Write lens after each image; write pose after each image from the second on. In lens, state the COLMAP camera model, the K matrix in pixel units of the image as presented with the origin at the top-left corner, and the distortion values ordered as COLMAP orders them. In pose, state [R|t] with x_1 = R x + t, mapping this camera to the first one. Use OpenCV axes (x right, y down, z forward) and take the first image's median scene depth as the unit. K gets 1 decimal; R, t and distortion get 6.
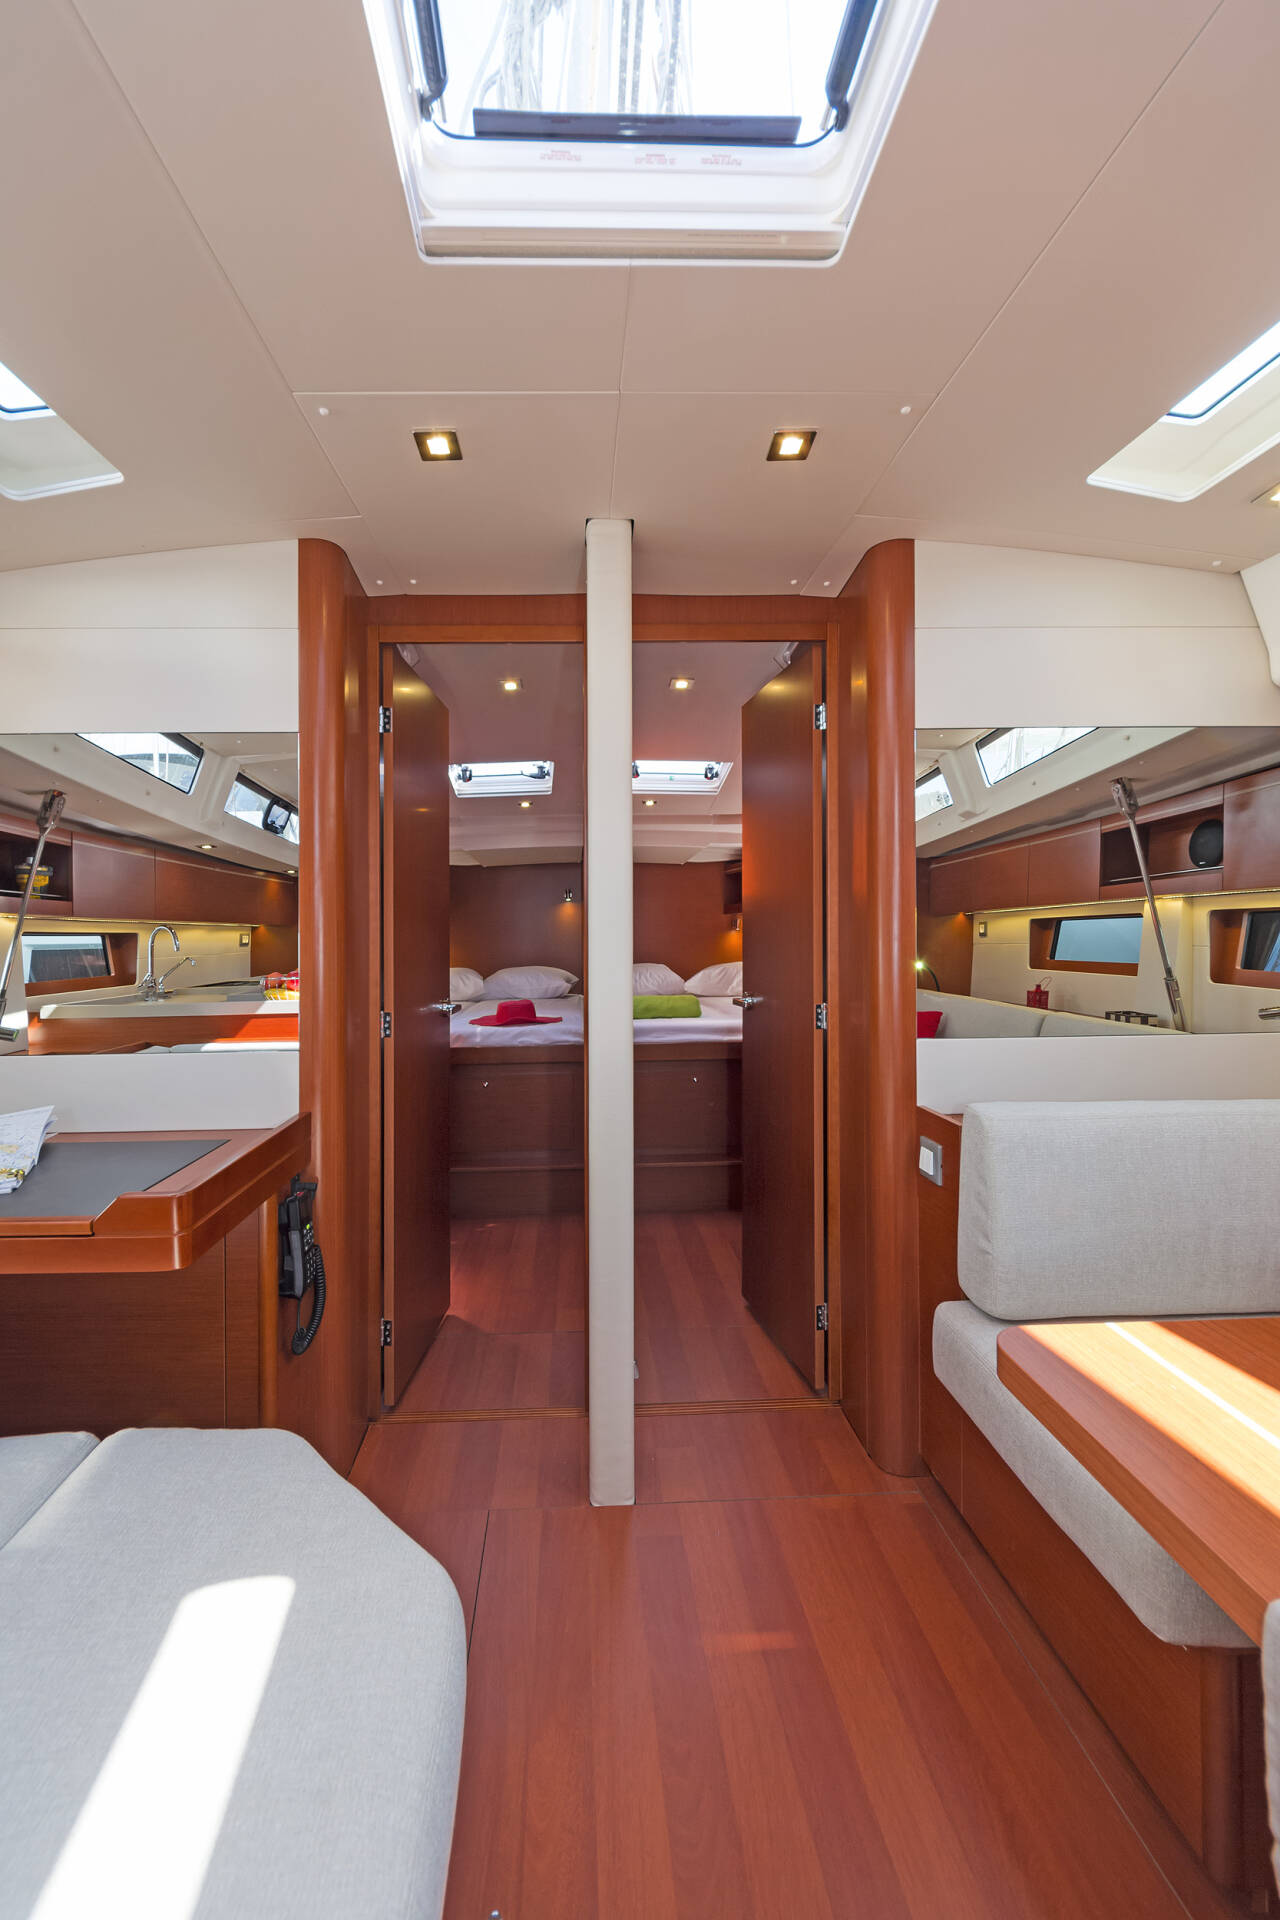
lens RADIAL K [[753.1, 0, 553.9], [0, 753.1, 933.4], [0, 0, 1]] dist [-0.006521, -0.002387]
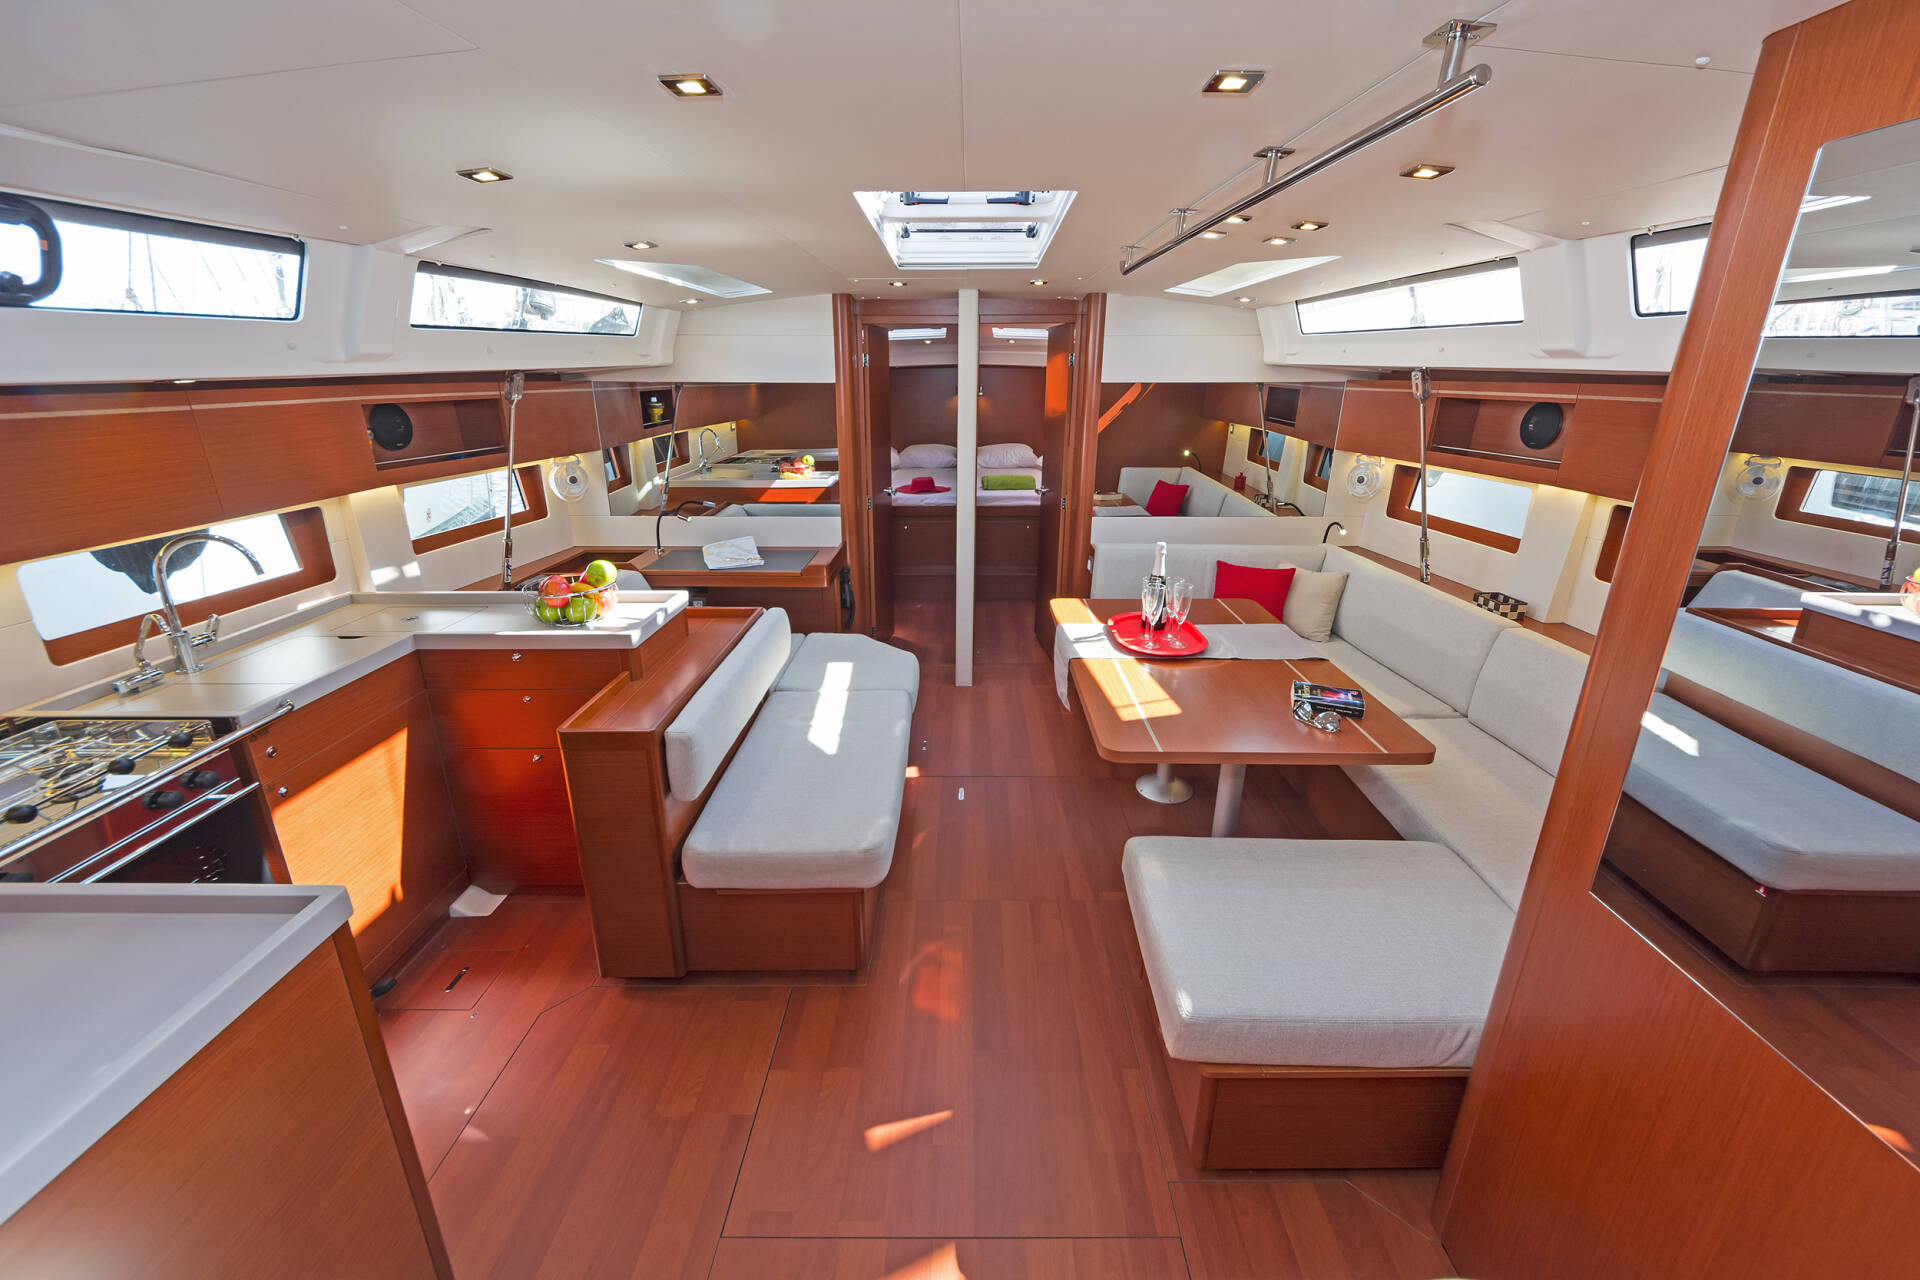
lens RADIAL K [[753.1, 0, 966.3], [0, 753.1, 598.1], [0, 0, 1]] dist [-0.006521, -0.002387]
pose [[0.999481, 0.014662, 0.028694, 0.007442], [-0.022599, 0.953725, 0.299830, -0.272190], [-0.022970, -0.300323, 0.953561, -1.160701]]
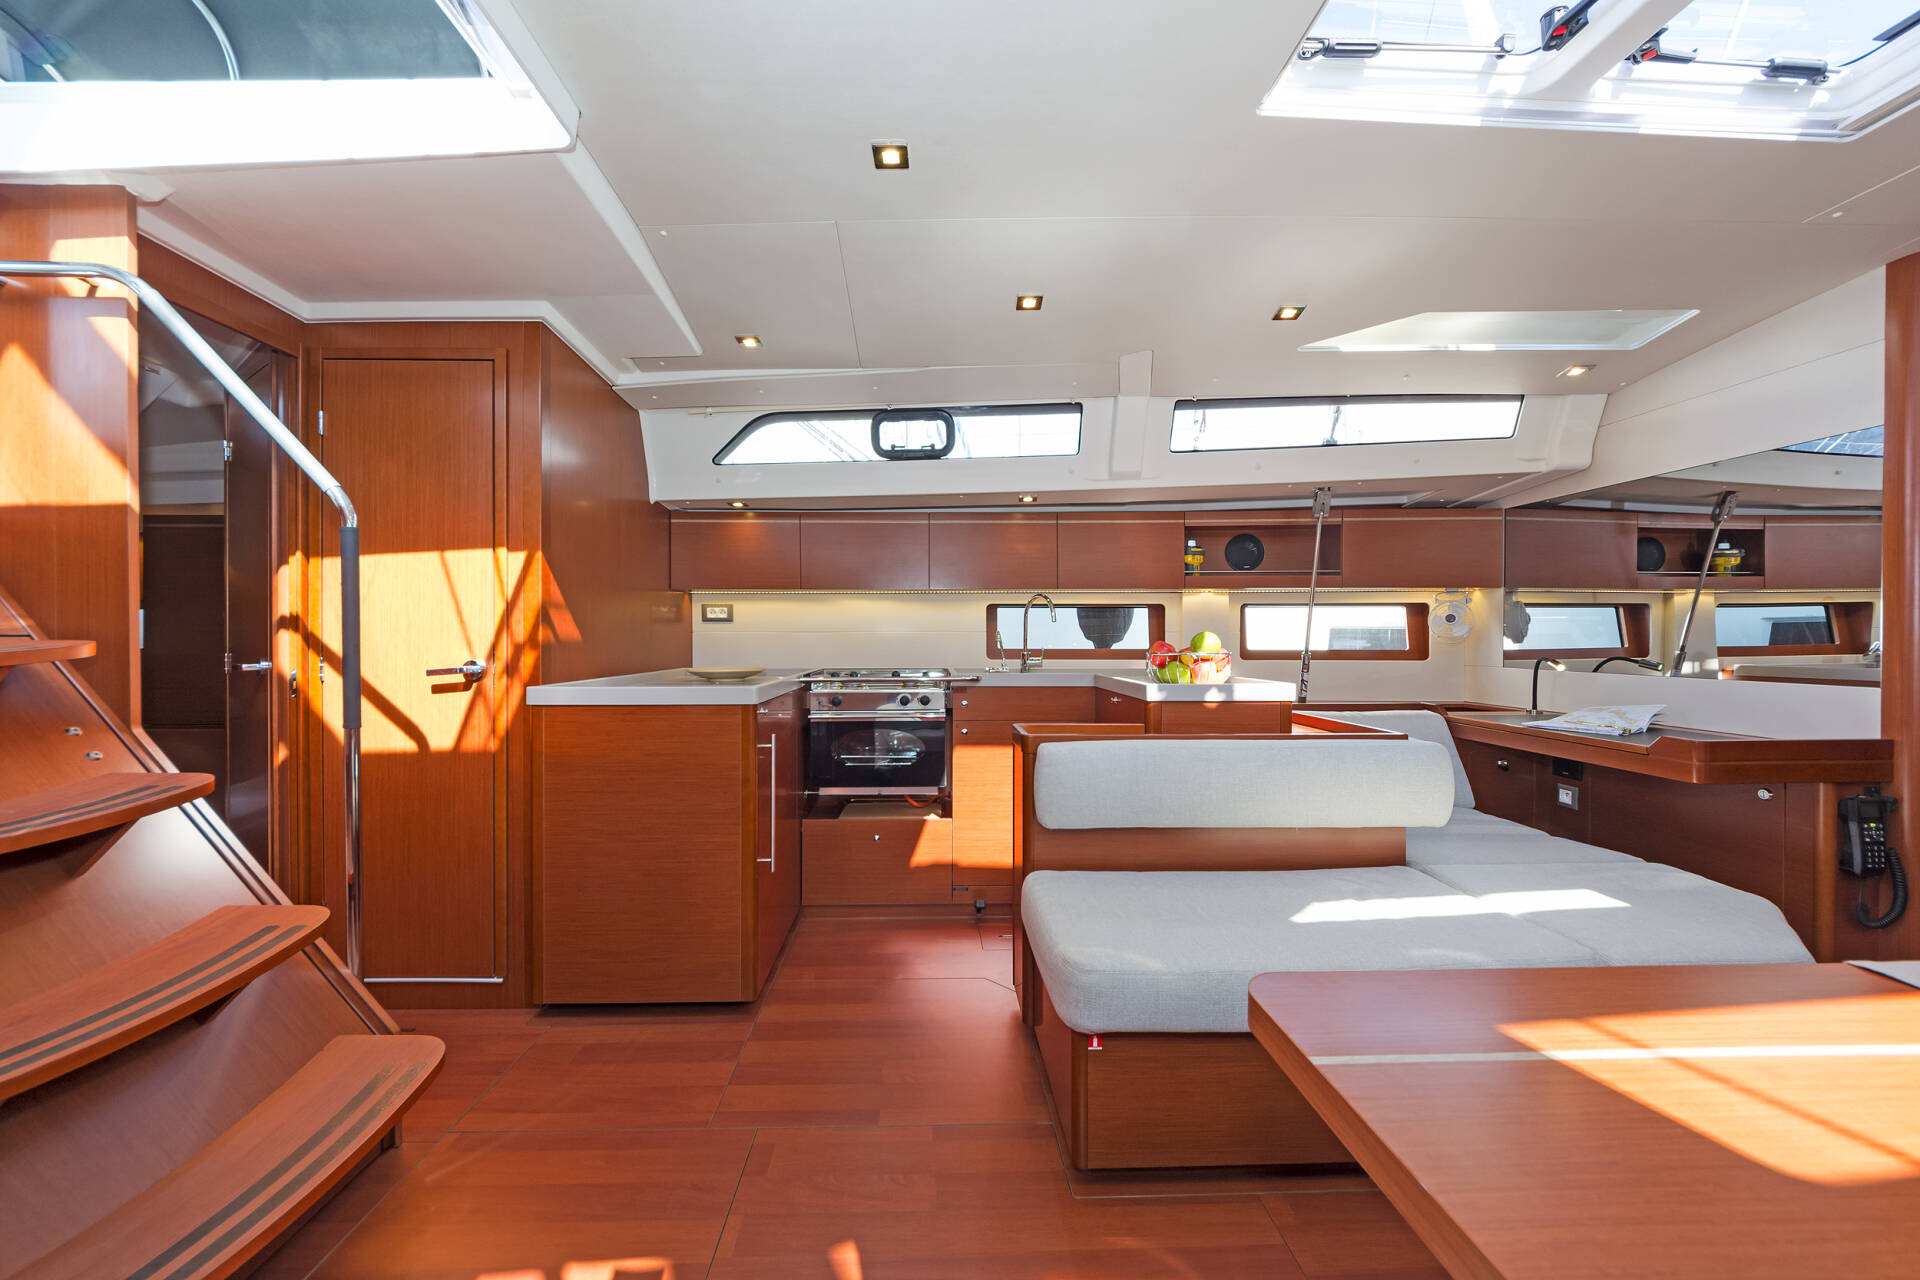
lens RADIAL K [[700.3, 0, 975.3], [0, 700.3, 647.3], [0, 0, 1]] dist [-0.000259, -0.000910]
pose [[0.049968, 0.025753, -0.998419, 0.559844], [0.012156, 0.999578, 0.026391, 0.034172], [0.998677, -0.013455, 0.049634, -0.408254]]
